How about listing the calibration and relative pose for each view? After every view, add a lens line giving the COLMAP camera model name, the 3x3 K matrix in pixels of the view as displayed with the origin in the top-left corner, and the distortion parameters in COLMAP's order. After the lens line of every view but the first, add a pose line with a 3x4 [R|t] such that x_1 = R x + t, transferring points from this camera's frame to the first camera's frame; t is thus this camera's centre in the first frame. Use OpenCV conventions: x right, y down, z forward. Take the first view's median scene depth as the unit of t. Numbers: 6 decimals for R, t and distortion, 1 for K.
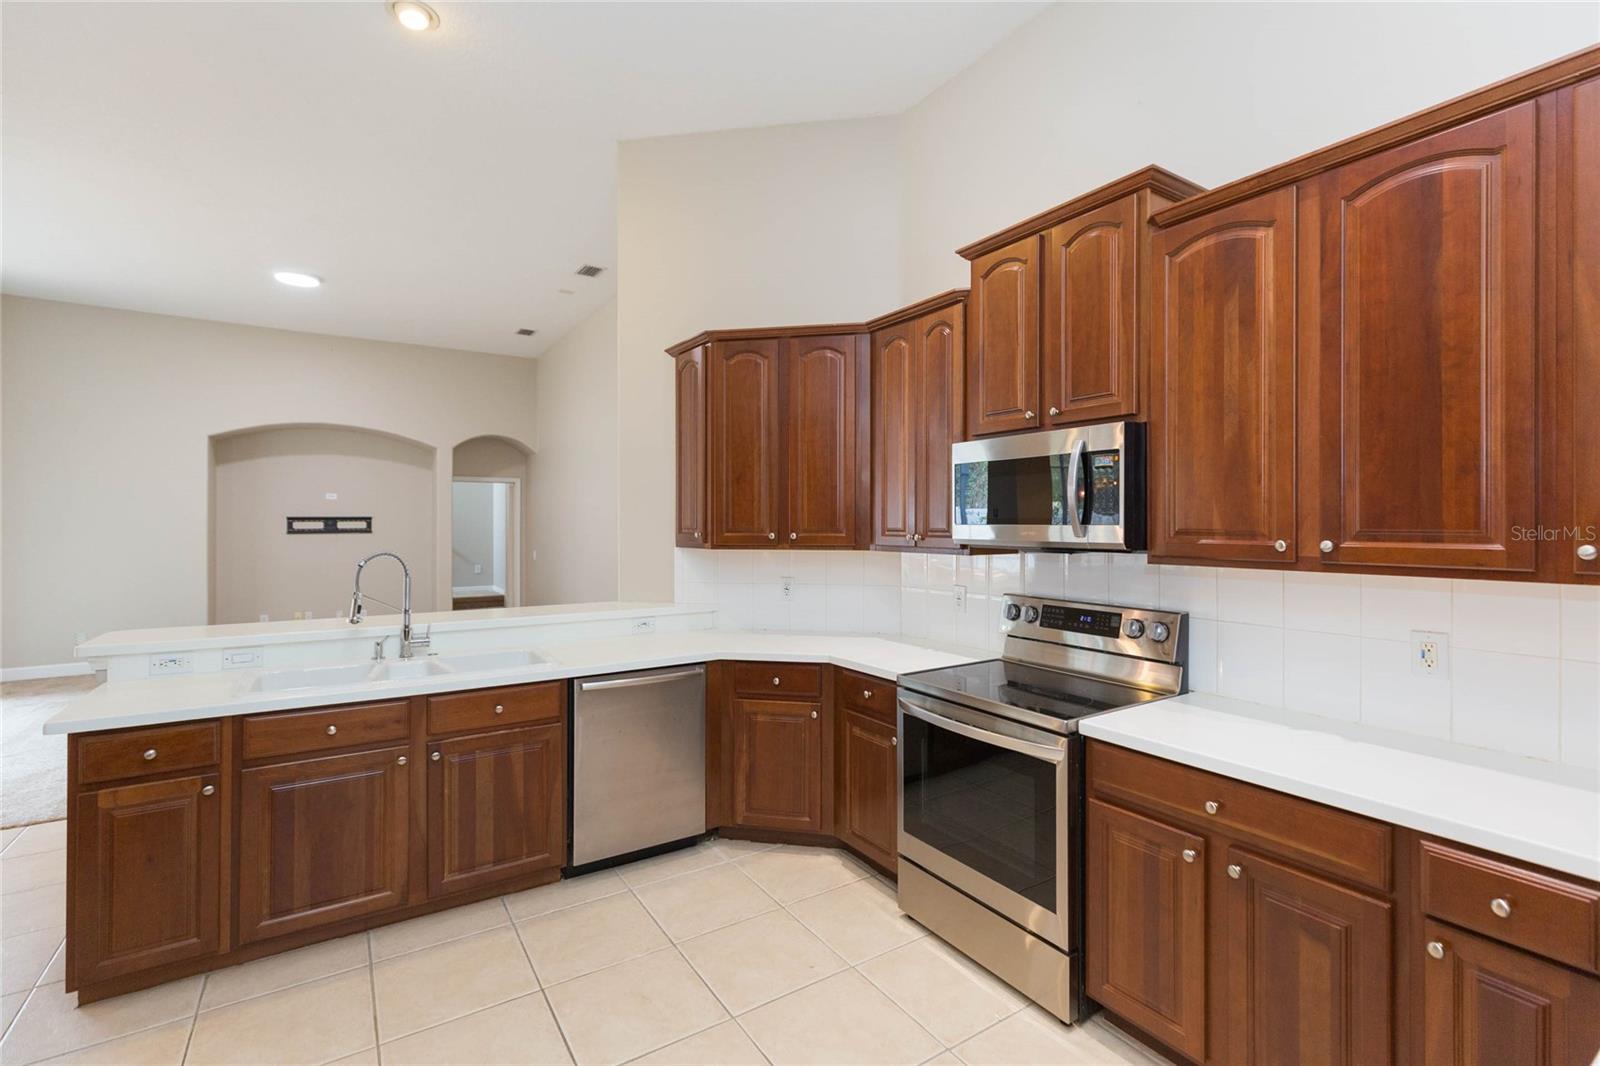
lens RADIAL K [[717.8, 0, 804.3], [0, 717.8, 520.3], [0, 0, 1]] dist [0.002891, 0.000078]
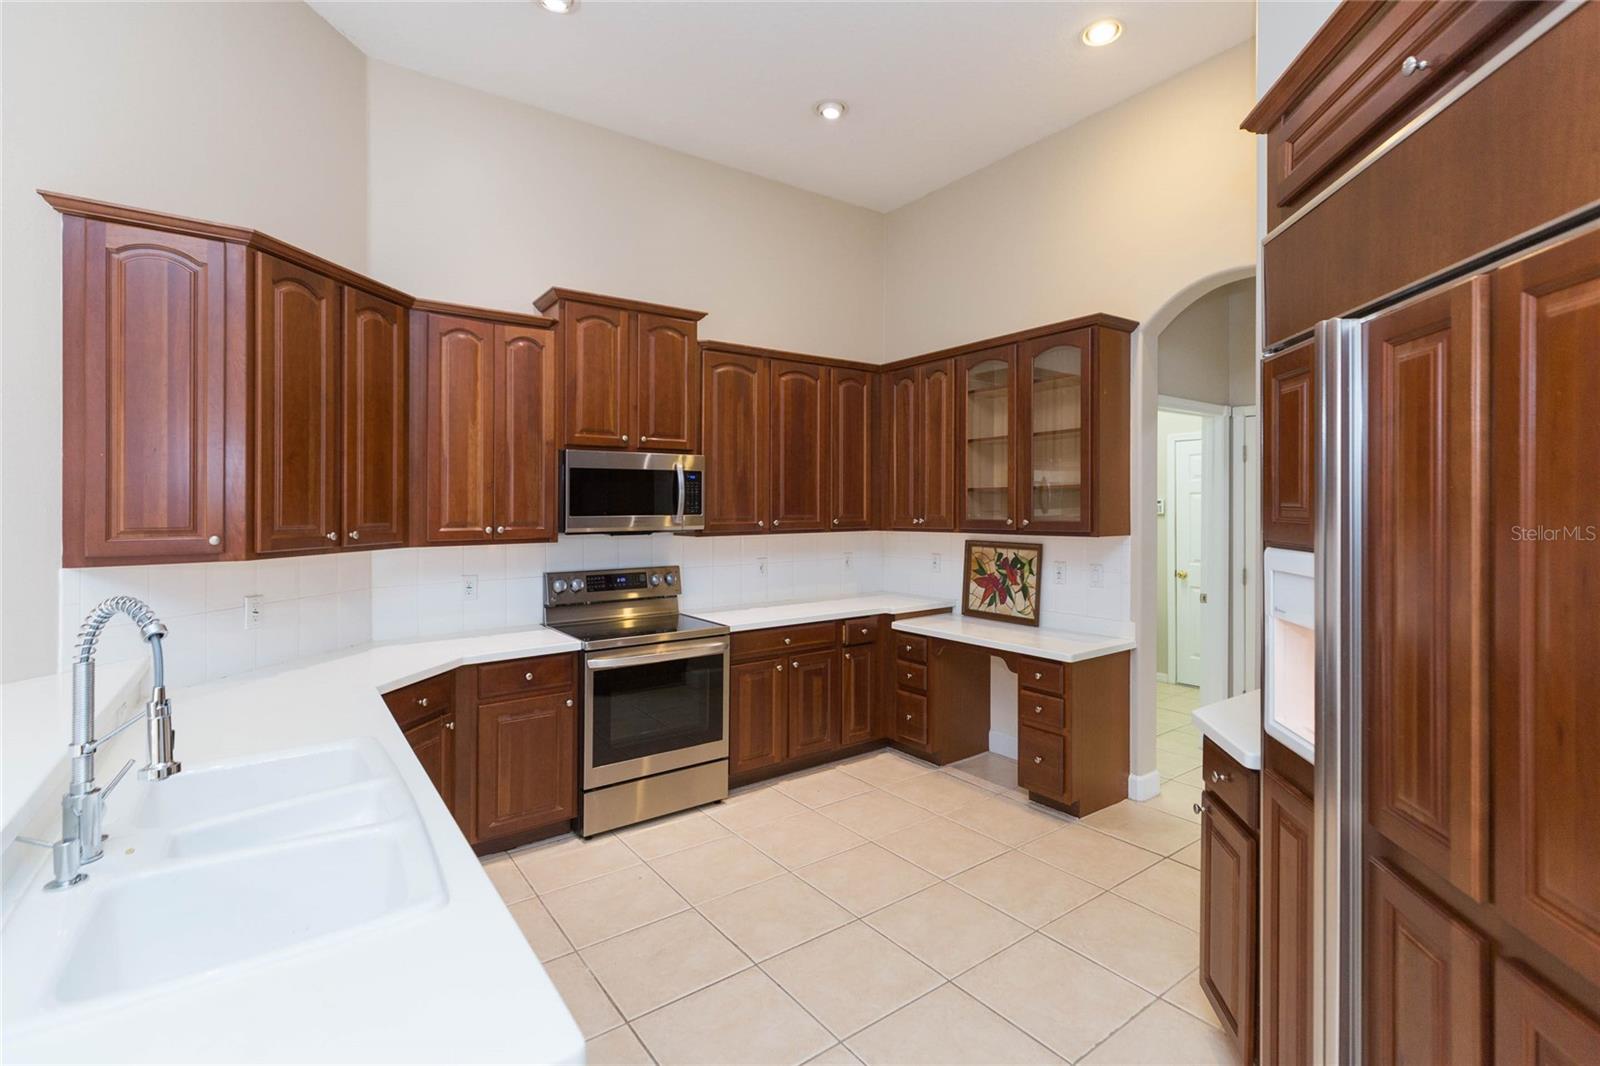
lens RADIAL K [[717.8, 0, 820.8], [0, 717.8, 516.7], [0, 0, 1]] dist [0.002891, 0.000078]
pose [[-0.045462, -0.012102, 0.998893, -1.227983], [0.002087, 0.999923, 0.012209, -0.009337], [-0.998964, 0.002640, -0.045433, 0.749260]]
